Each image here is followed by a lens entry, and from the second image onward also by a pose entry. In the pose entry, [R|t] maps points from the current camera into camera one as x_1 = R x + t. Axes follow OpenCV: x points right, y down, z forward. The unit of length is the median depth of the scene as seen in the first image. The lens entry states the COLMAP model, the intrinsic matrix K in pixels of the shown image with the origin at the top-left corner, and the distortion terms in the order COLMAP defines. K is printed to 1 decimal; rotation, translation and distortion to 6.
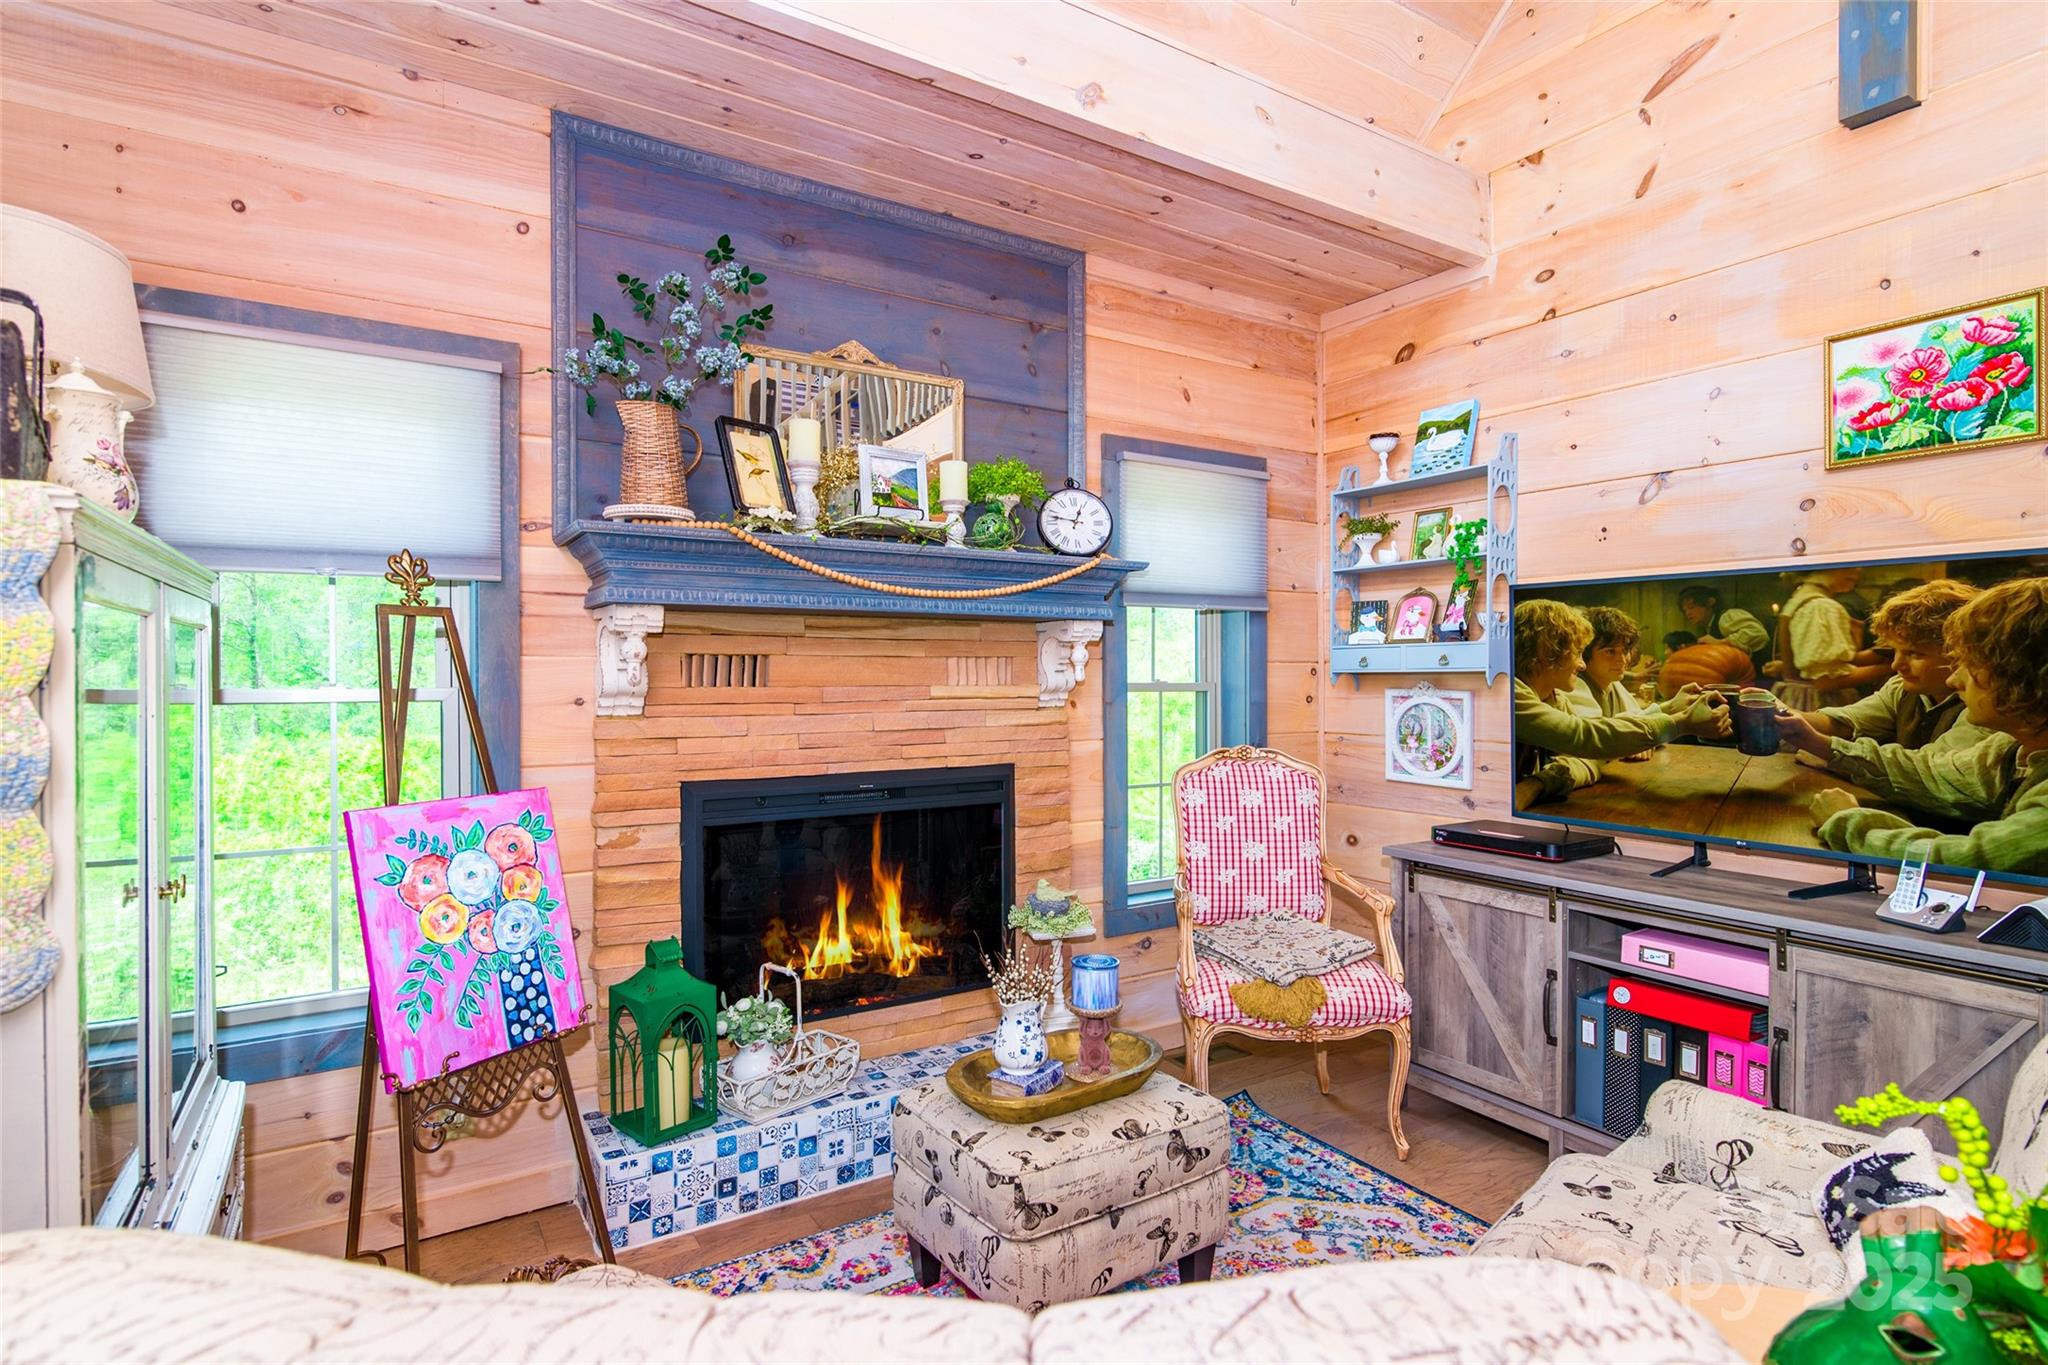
lens RADIAL K [[1008.1, 0, 1022.8], [0, 1008.1, 687.9], [0, 0, 1]] dist [-0.005727, 0.000444]
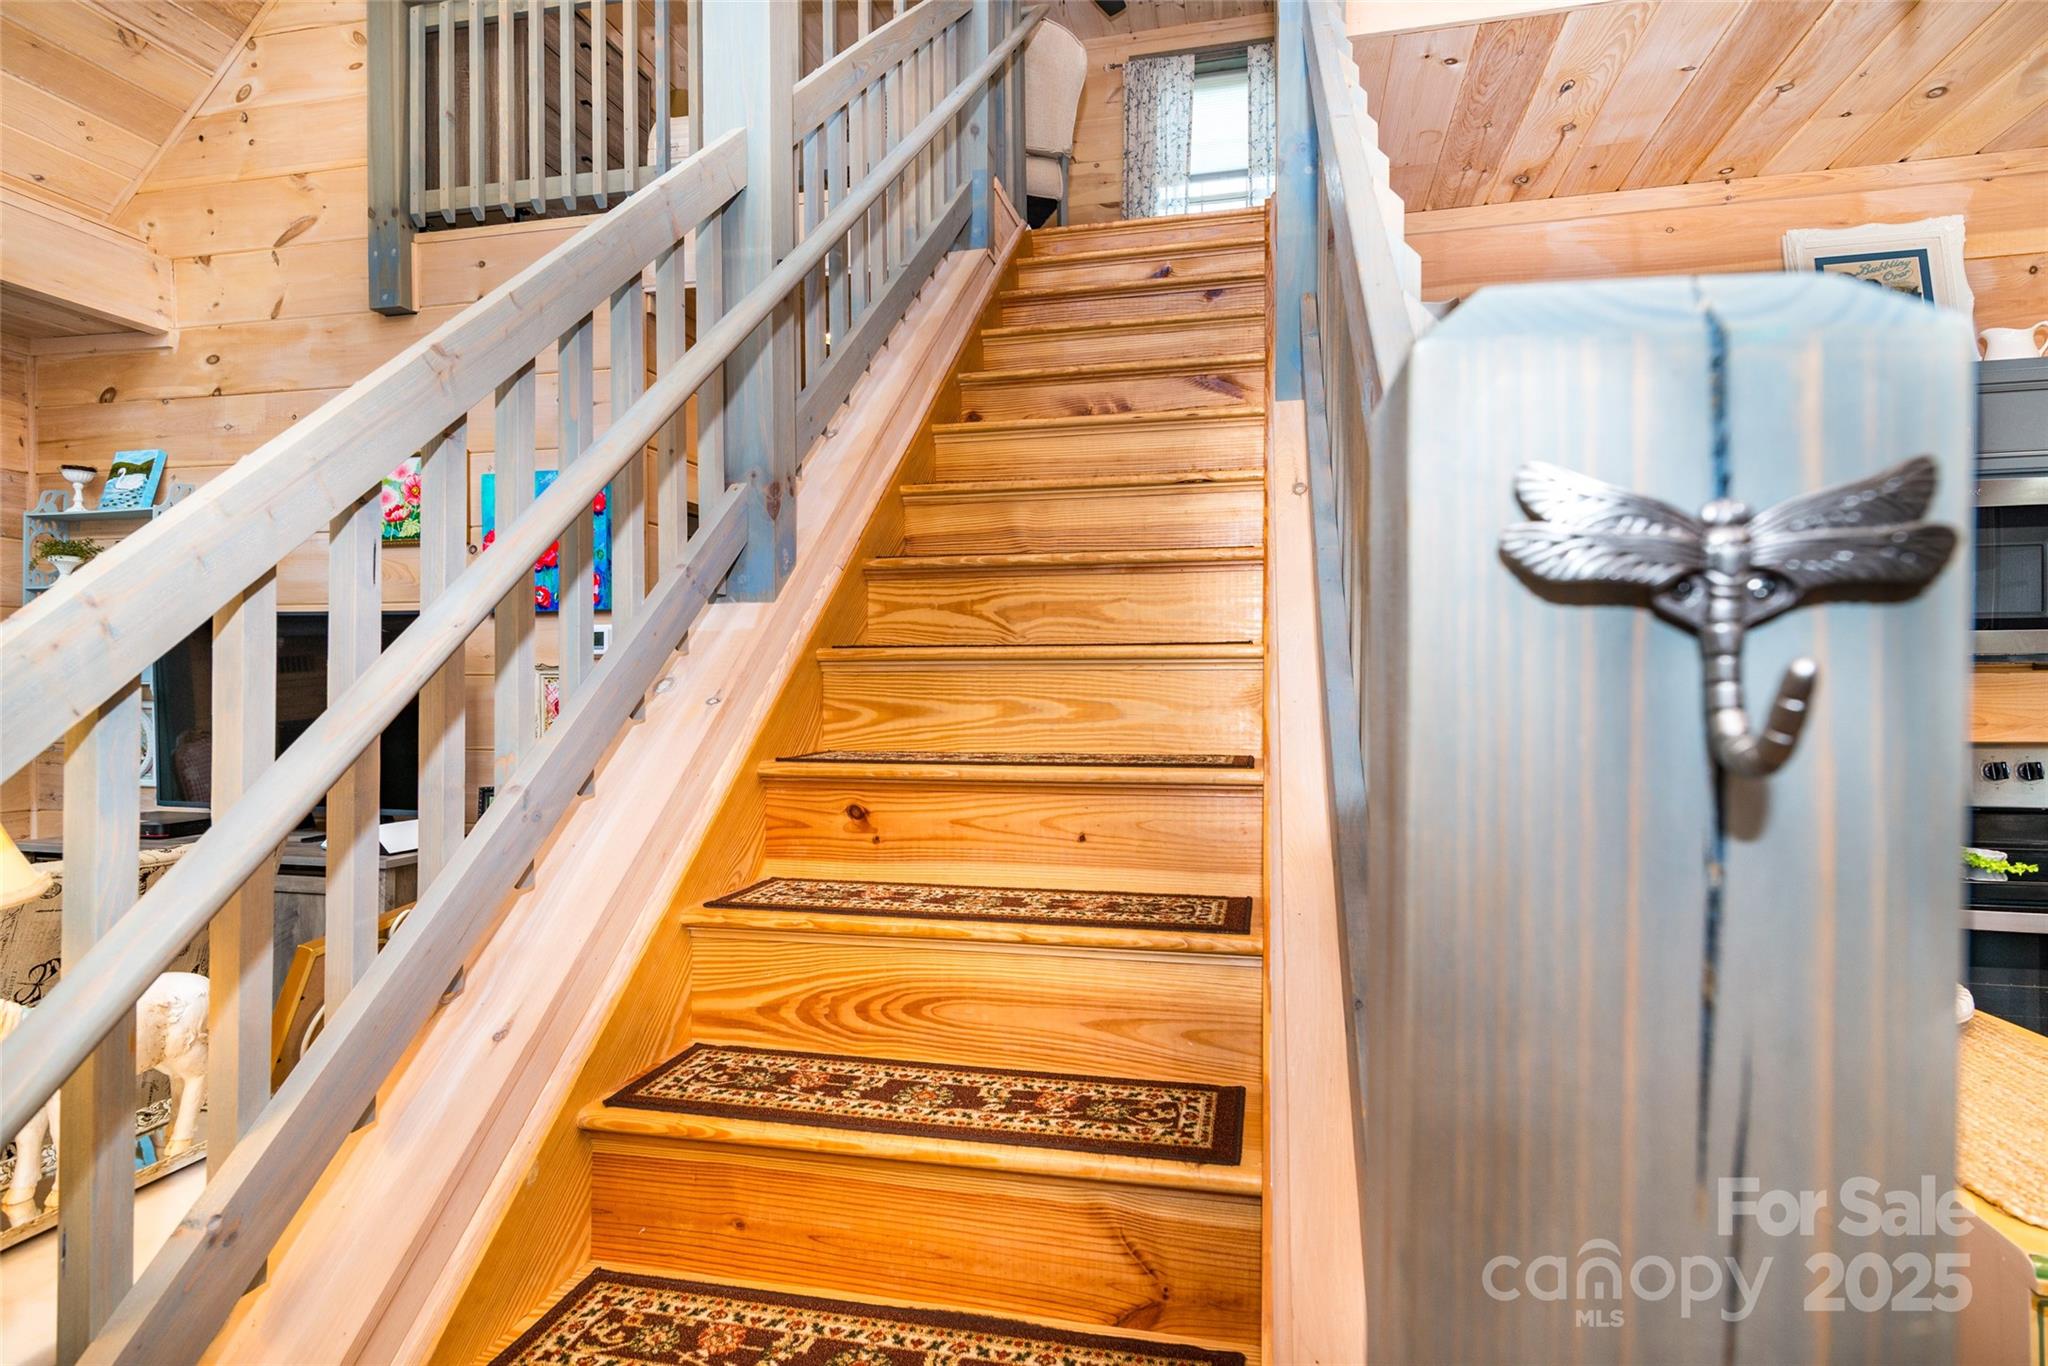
lens RADIAL K [[1008.1, 0, 1036.2], [0, 1008.1, 700.3], [0, 0, 1]] dist [-0.005727, 0.000444]
pose [[0.704951, -0.001299, 0.709255, 0.340360], [0.006521, 0.999968, -0.004651, 0.013378], [-0.709226, 0.007904, 0.704936, -0.527227]]
